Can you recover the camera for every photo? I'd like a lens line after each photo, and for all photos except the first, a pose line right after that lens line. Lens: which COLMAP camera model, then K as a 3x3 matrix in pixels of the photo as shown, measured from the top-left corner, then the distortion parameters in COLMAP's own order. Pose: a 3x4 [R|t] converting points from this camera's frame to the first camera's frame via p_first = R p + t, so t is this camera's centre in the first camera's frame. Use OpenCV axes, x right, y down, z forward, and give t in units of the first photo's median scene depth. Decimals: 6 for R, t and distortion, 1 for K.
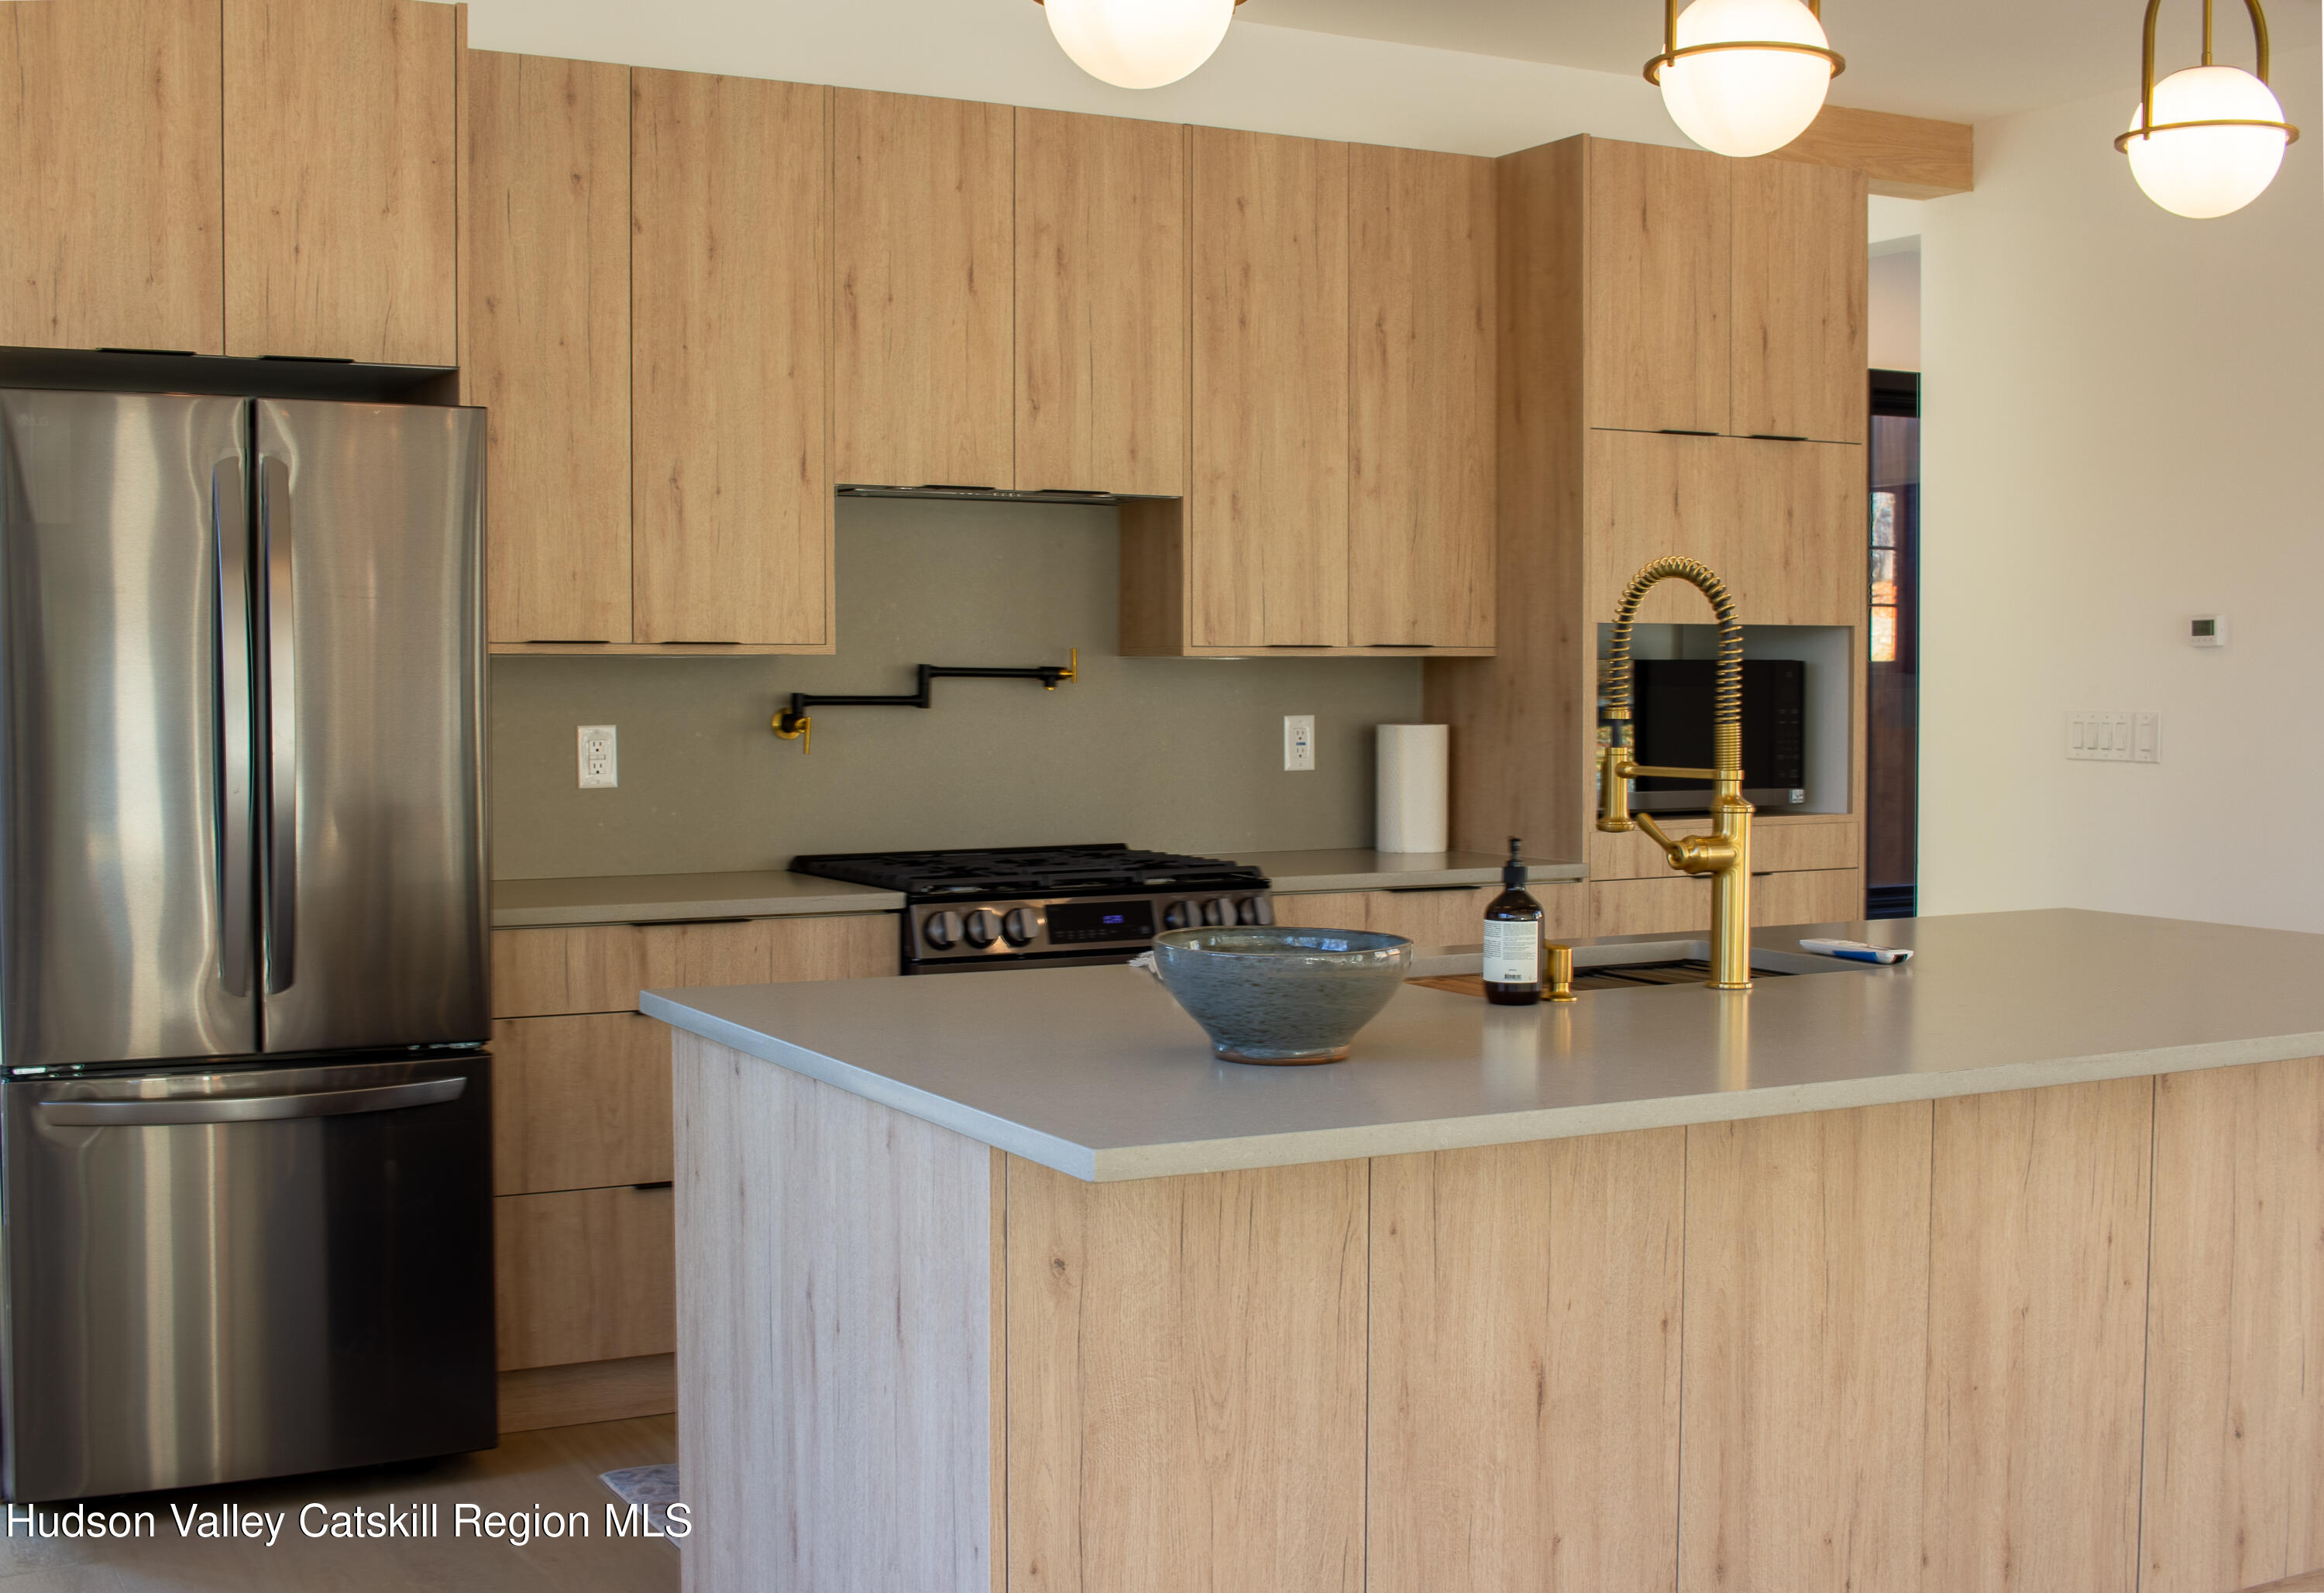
lens RADIAL K [[2691.3, 0, 1157.6], [0, 2691.3, 791.1], [0, 0, 1]] dist [-0.095640, 0.000000]
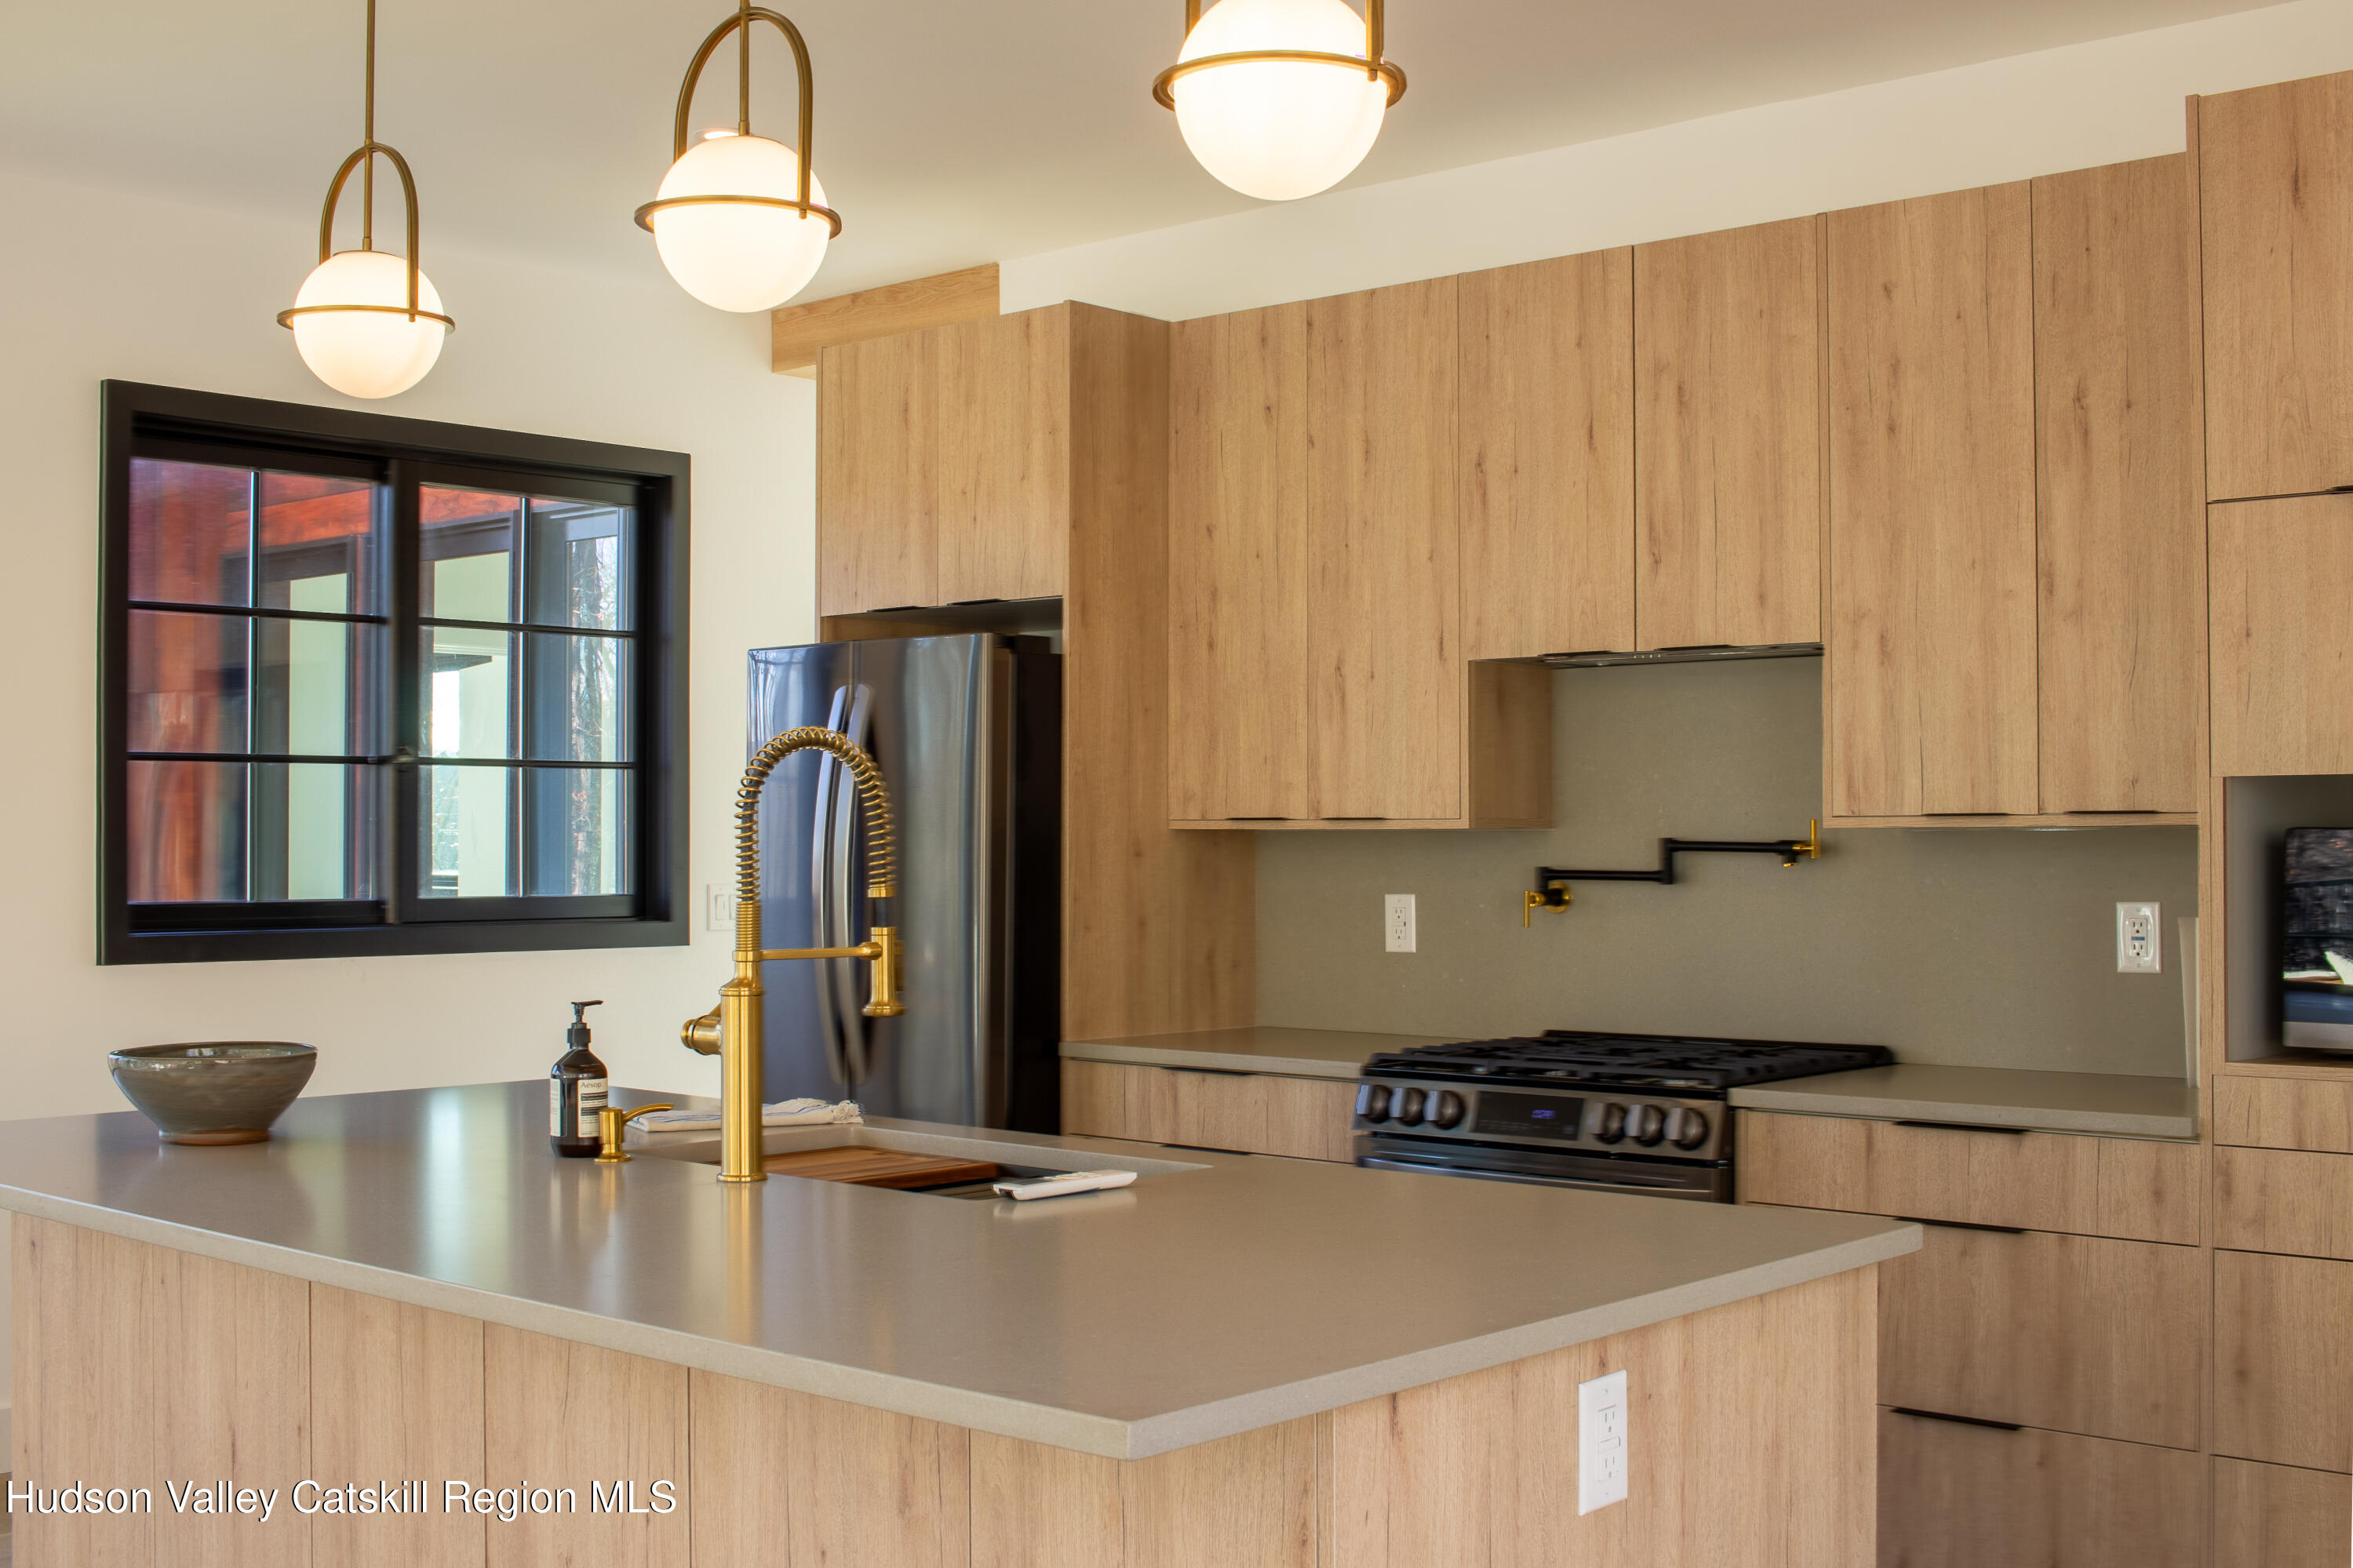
lens RADIAL K [[2649.5, 0, 1177.0], [0, 2649.5, 787.8], [0, 0, 1]] dist [-0.099757, 0.000000]
pose [[0.336707, -0.018828, -0.941421, 0.768965], [-0.042371, 0.998484, -0.035124, -0.026169], [0.940656, 0.051716, 0.335399, 0.553445]]
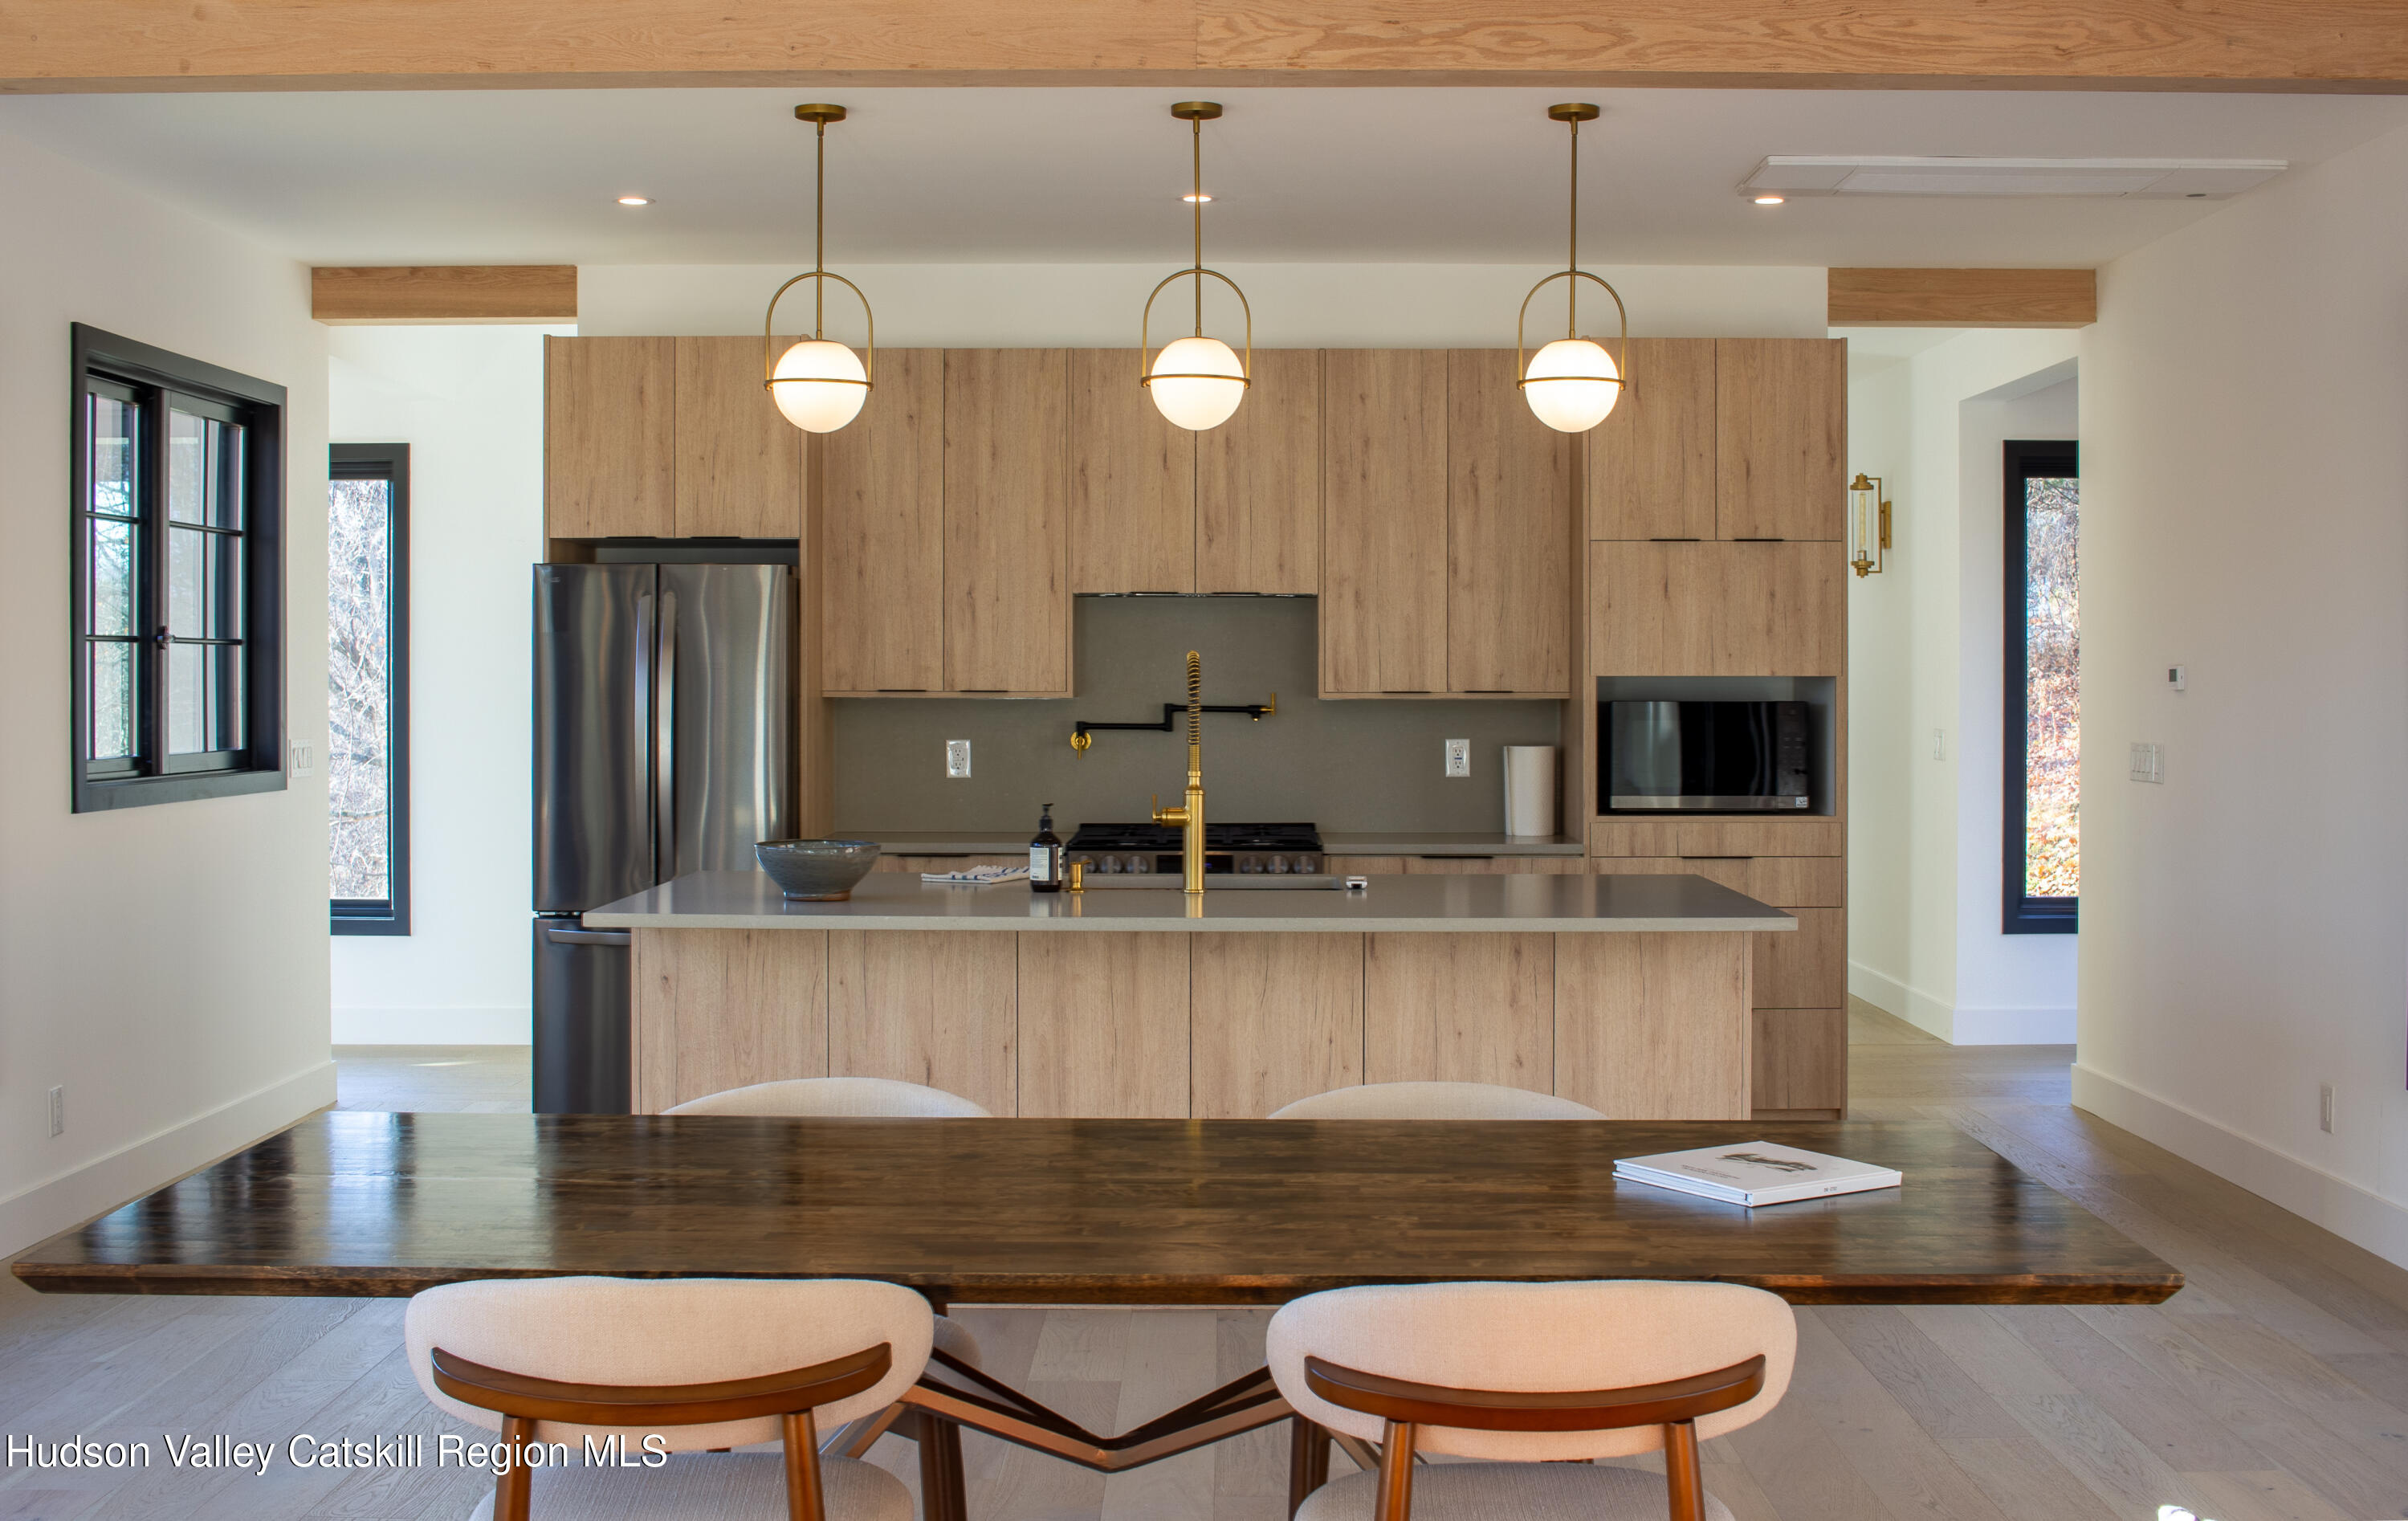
lens RADIAL K [[2779.3, 0, 1235.0], [0, 2779.3, 702.2], [0, 0, 1]] dist [-0.123165, 0.000000]
pose [[0.878825, 0.004669, -0.477122, 0.752753], [-0.023027, 0.999202, -0.032637, 0.004084], [0.476589, 0.039669, 0.878231, -0.416414]]
